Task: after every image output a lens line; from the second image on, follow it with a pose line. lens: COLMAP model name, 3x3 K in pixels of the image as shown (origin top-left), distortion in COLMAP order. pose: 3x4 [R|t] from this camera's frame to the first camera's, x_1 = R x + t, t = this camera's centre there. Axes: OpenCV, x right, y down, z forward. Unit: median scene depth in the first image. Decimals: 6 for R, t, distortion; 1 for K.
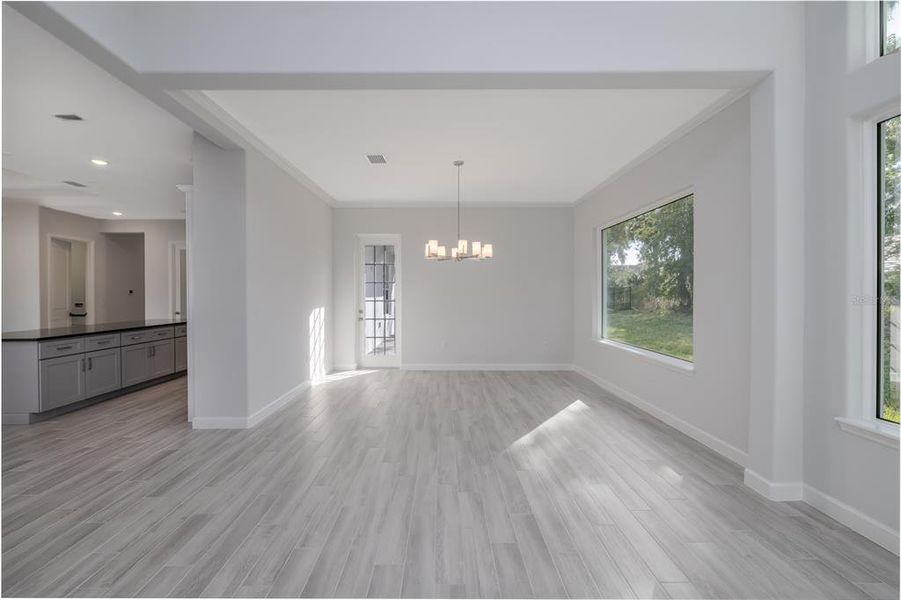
lens RADIAL K [[379.5, 0, 448.0], [0, 379.5, 295.6], [0, 0, 1]] dist [0.000063, -0.000130]
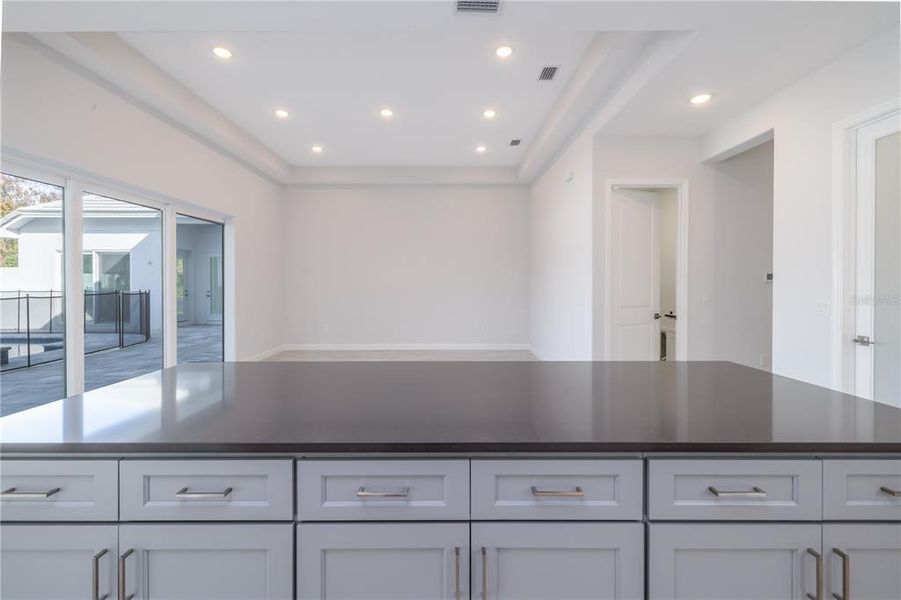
lens RADIAL K [[379.5, 0, 448.0], [0, 379.5, 295.6], [0, 0, 1]] dist [0.000063, -0.000130]
pose [[-0.005315, 0.036395, -0.999323, -0.401026], [-0.004052, 0.999328, 0.036417, -0.002091], [0.999978, 0.004243, -0.005164, 0.669402]]
